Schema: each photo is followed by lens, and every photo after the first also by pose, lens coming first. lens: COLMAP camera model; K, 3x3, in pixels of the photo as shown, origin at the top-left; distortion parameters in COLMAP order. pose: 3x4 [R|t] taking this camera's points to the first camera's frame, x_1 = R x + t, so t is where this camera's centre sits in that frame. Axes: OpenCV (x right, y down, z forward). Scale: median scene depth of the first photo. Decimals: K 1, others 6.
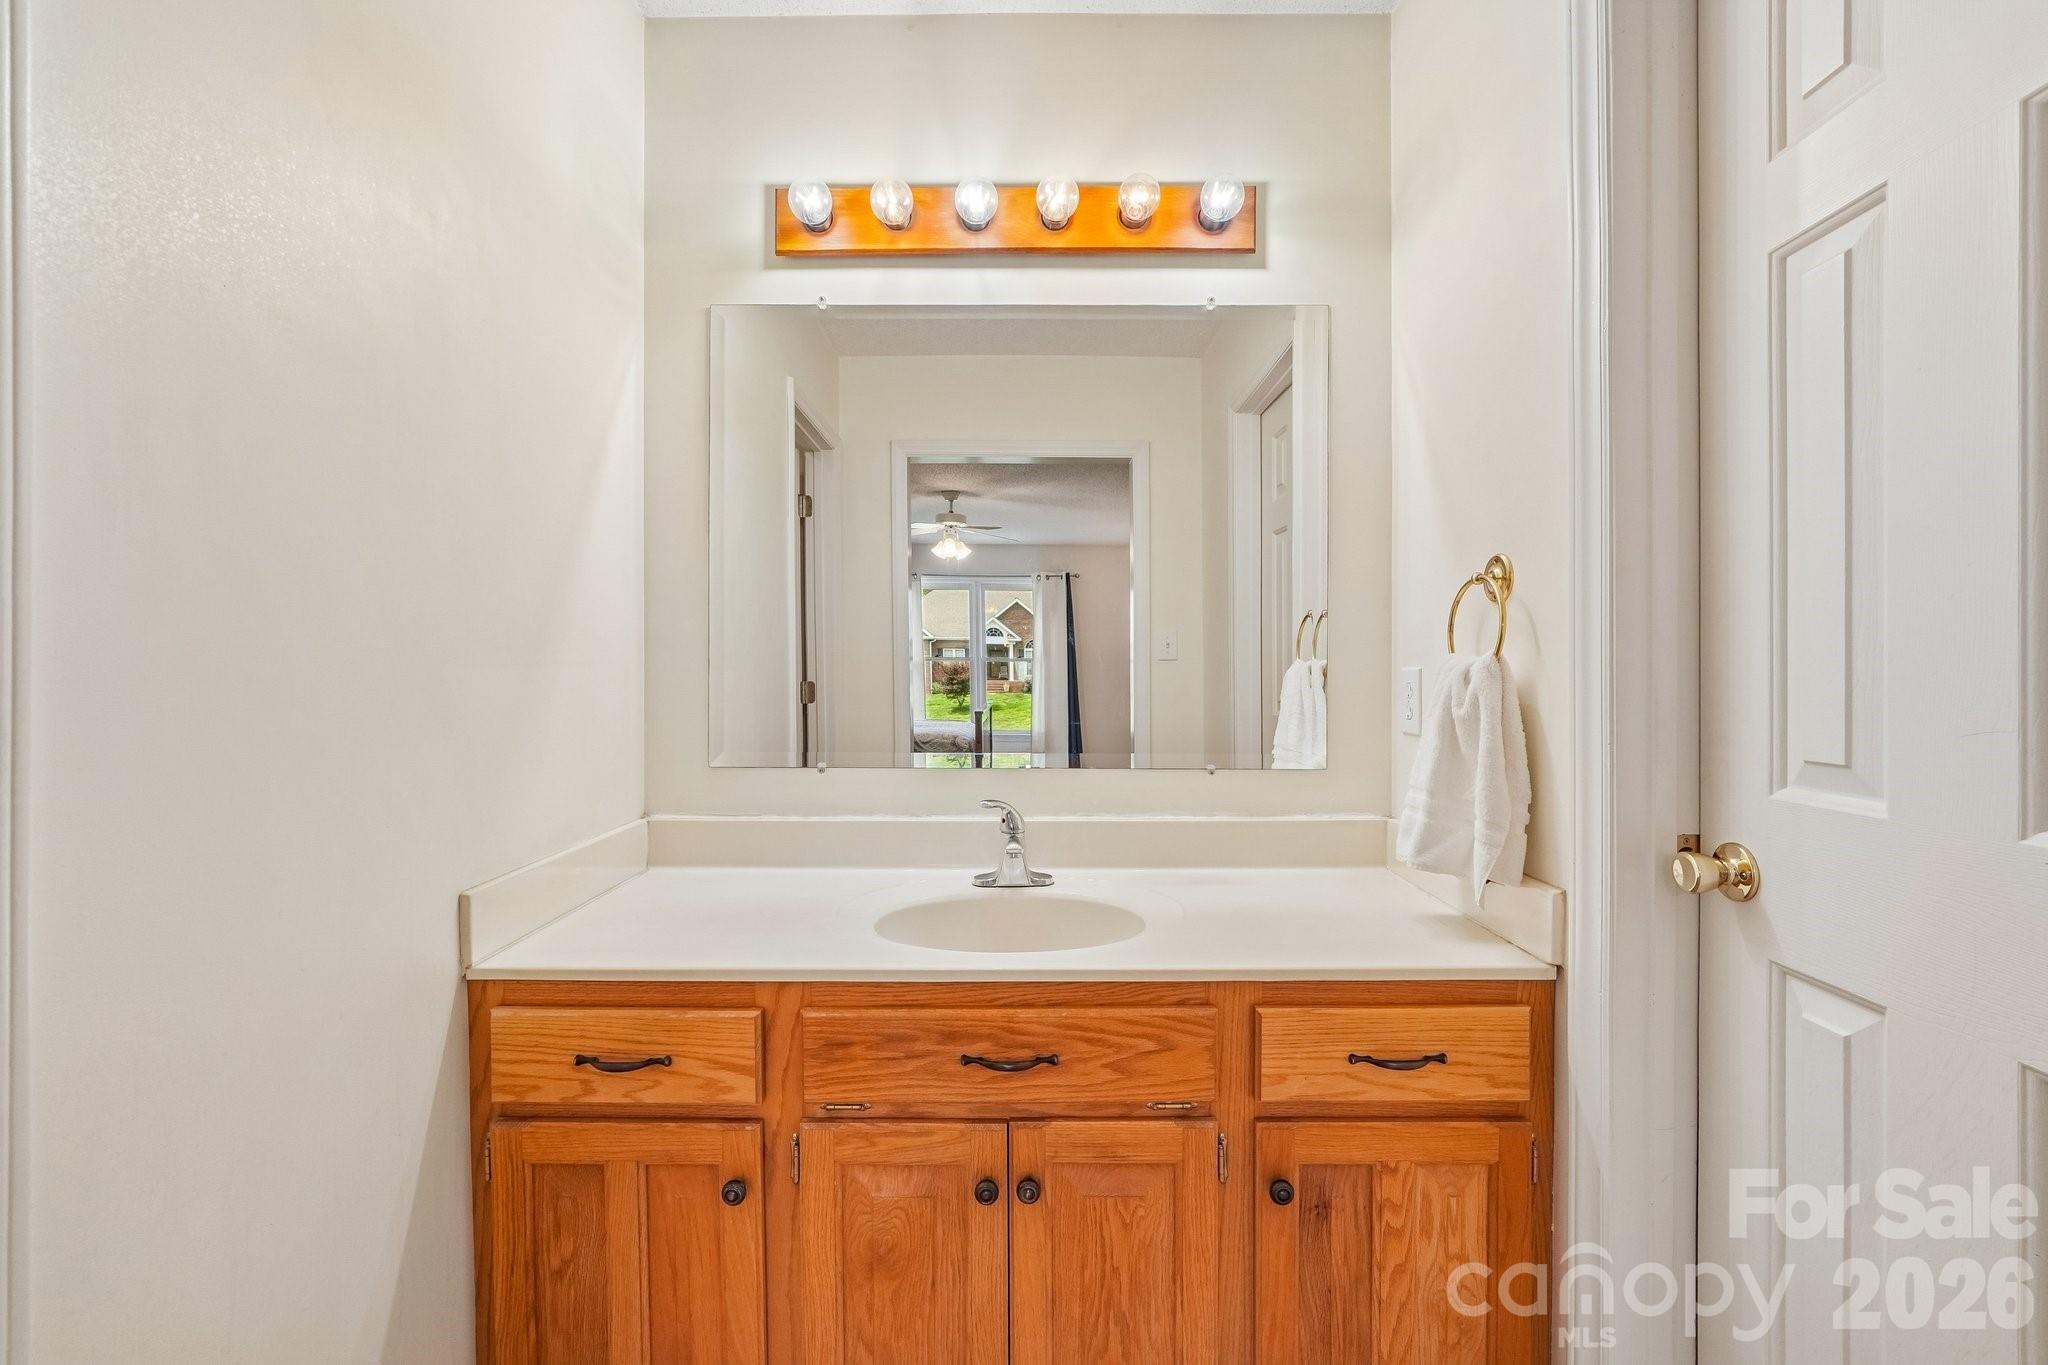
lens RADIAL K [[876.0, 0, 1031.0], [0, 876.0, 676.9], [0, 0, 1]] dist [-0.020398, 0.008473]
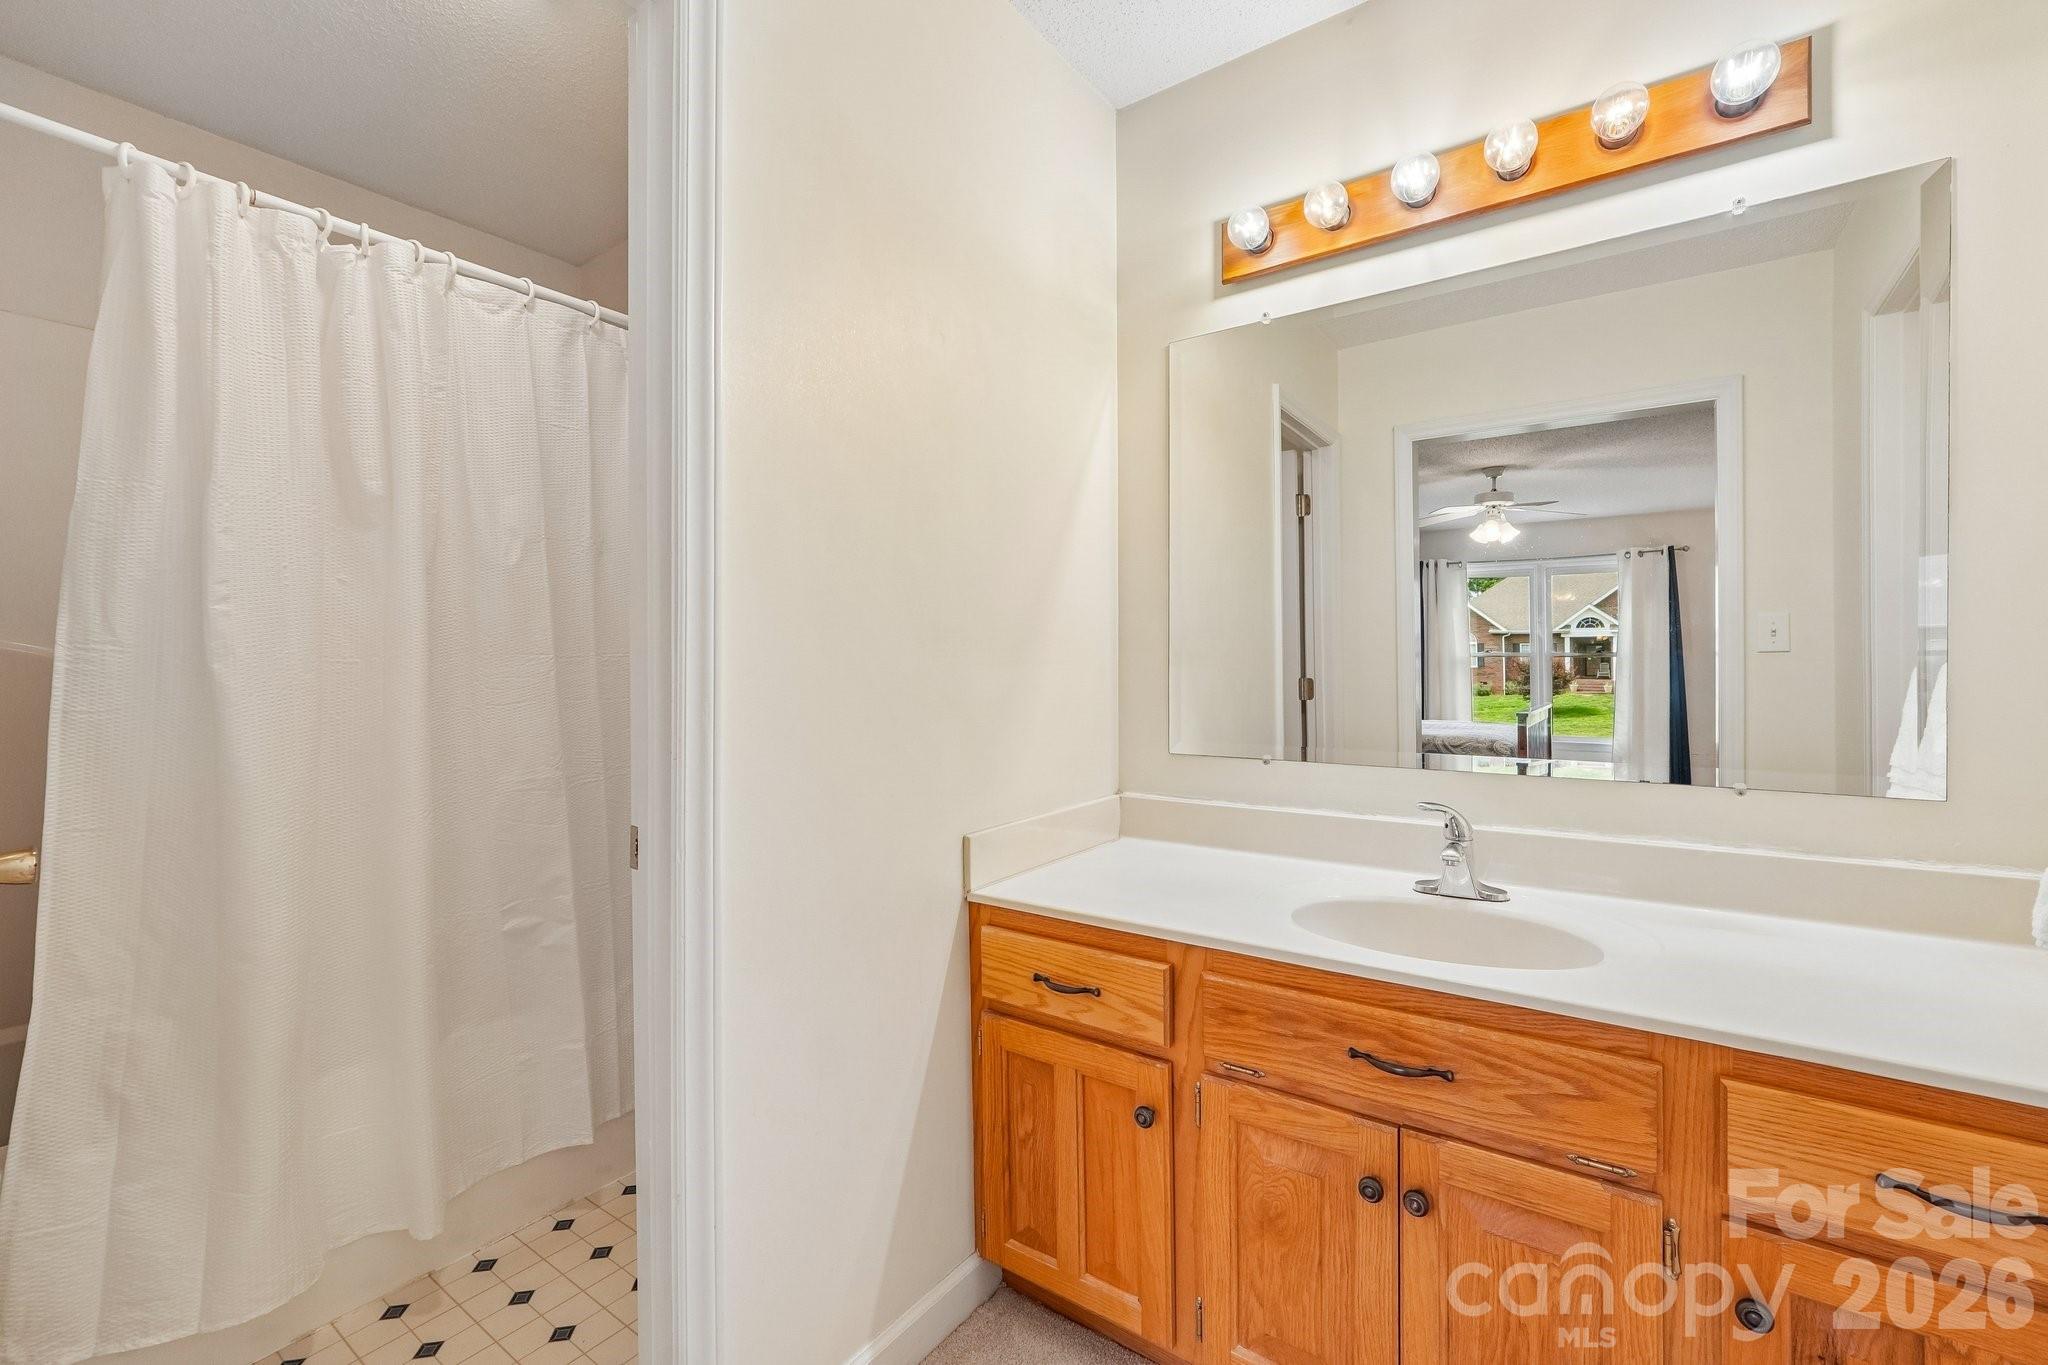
lens RADIAL K [[875.6, 0, 1023.8], [0, 875.6, 674.6], [0, 0, 1]] dist [-0.019977, 0.008067]
pose [[0.813048, 0.001150, -0.582195, 0.197312], [-0.000665, 0.999999, 0.001046, 0.000950], [0.582196, -0.000463, 0.813048, -0.038857]]
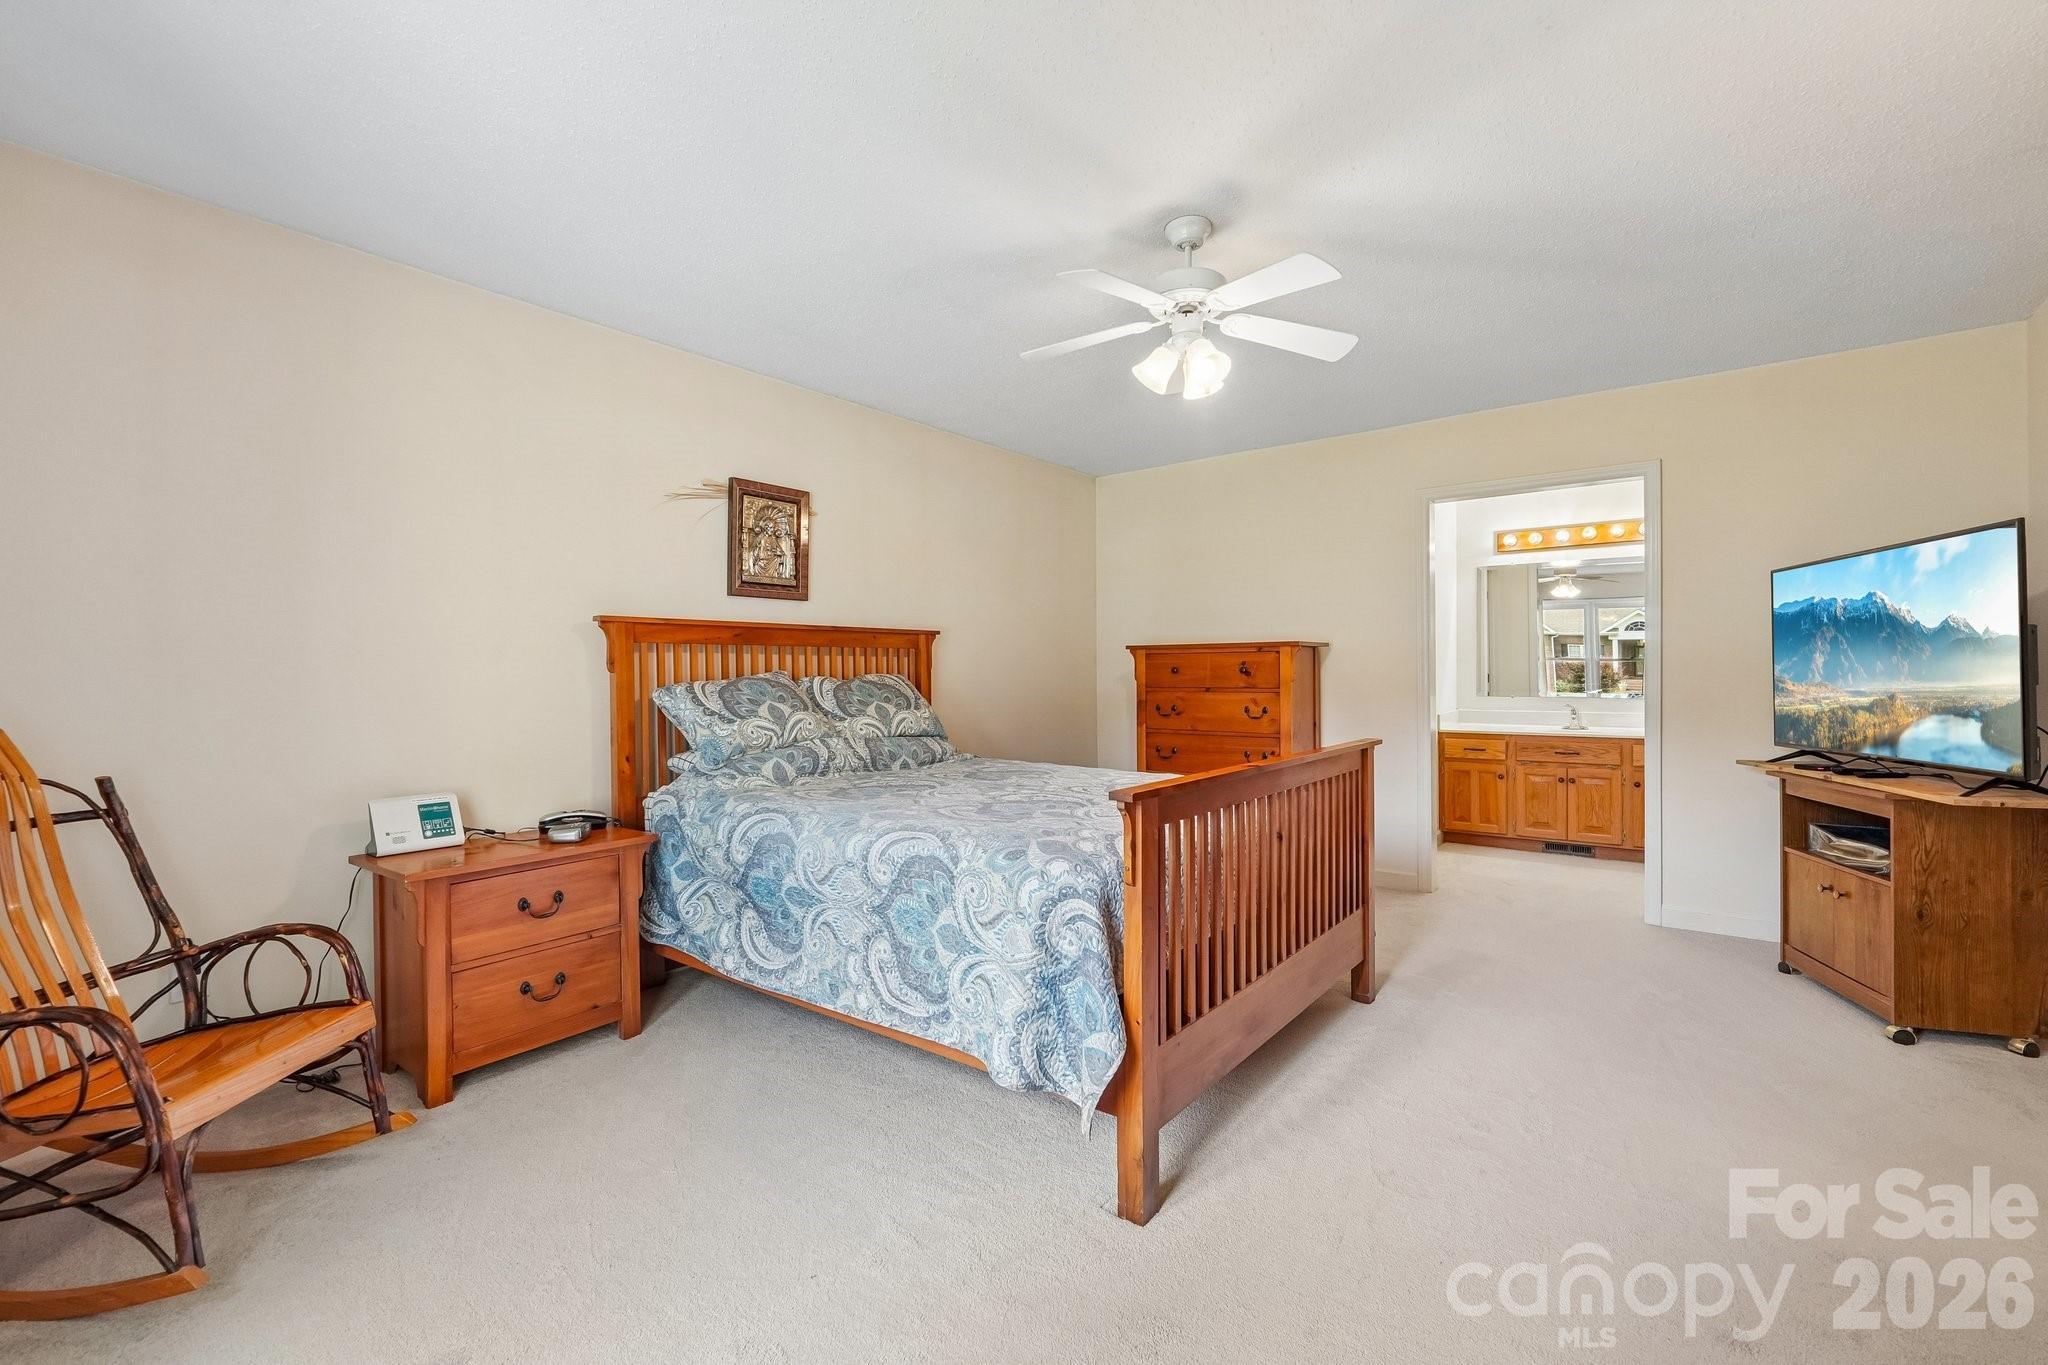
lens RADIAL K [[875.6, 0, 1023.8], [0, 875.6, 674.6], [0, 0, 1]] dist [-0.019977, 0.008067]
pose [[0.788932, -0.001475, -0.614478, 0.523928], [0.001353, 0.999999, -0.000662, 0.024220], [0.614479, -0.000309, 0.788933, -4.298459]]
